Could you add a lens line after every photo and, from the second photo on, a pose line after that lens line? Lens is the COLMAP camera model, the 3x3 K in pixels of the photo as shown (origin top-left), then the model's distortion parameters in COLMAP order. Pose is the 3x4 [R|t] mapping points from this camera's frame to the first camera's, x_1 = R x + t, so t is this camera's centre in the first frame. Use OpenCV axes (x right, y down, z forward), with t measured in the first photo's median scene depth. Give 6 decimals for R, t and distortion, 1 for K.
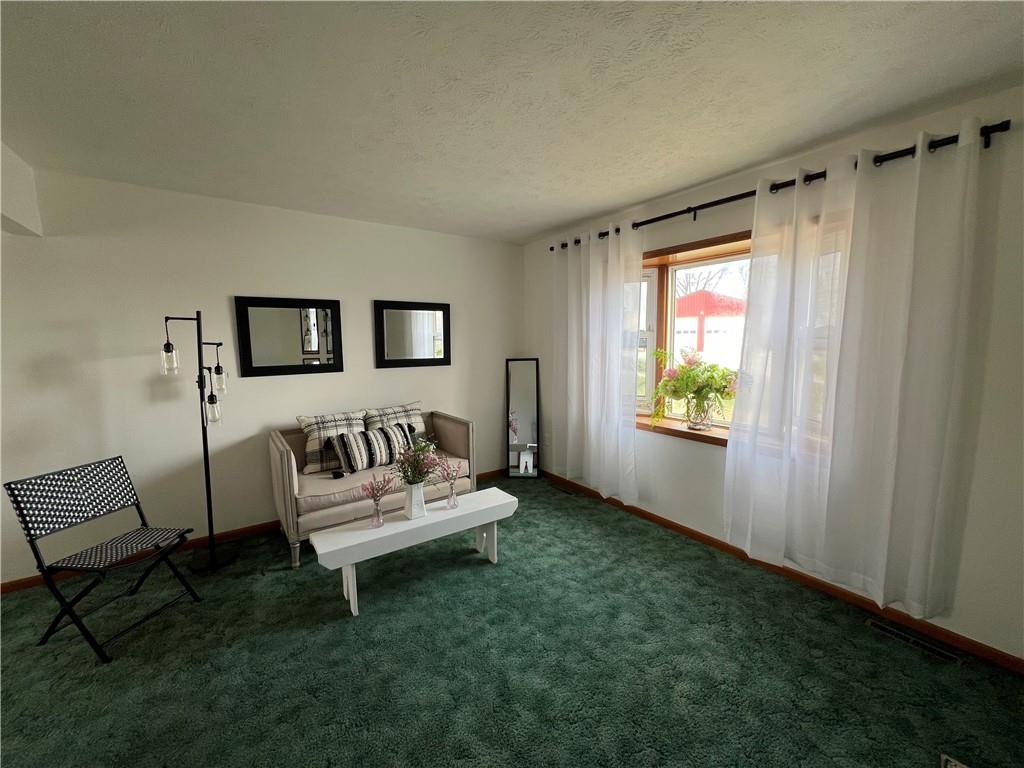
lens RADIAL K [[408.6, 0, 513.3], [0, 408.6, 385.6], [0, 0, 1]] dist [-0.002316, 0.000090]
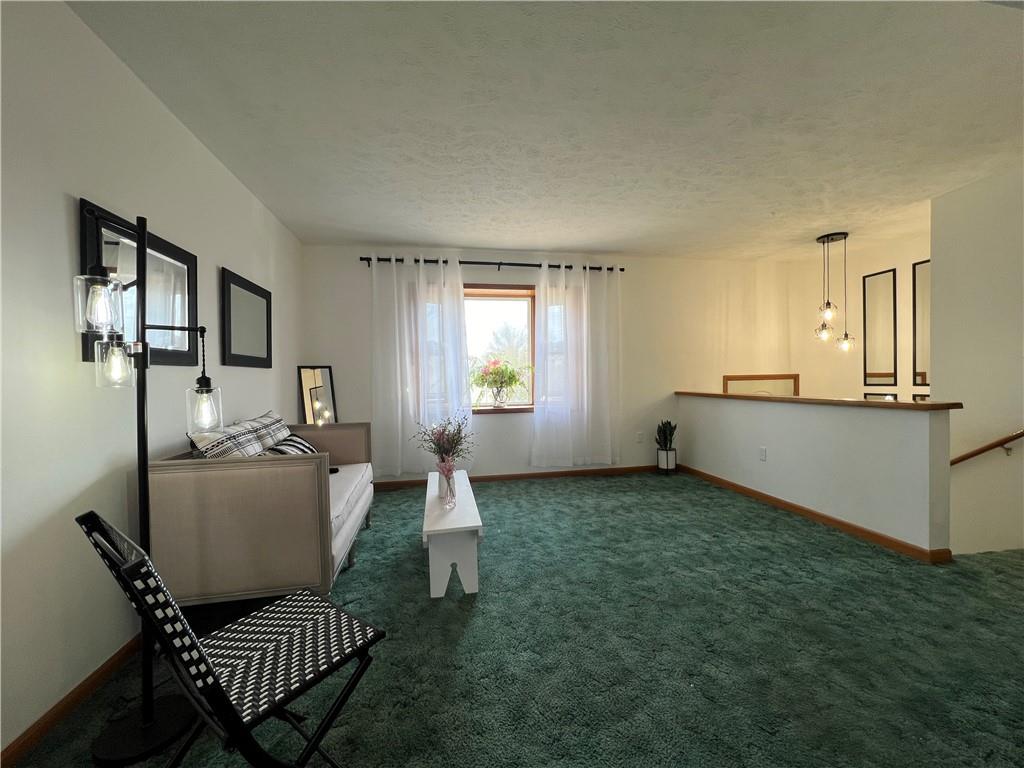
lens RADIAL K [[408.7, 0, 512.8], [0, 408.7, 381.6], [0, 0, 1]] dist [0.001022, 0.000295]
pose [[0.418825, -0.008634, 0.908026, -1.118552], [0.113687, 0.992586, -0.043000, 0.105271], [-0.900922, 0.121241, 0.416701, 0.410314]]
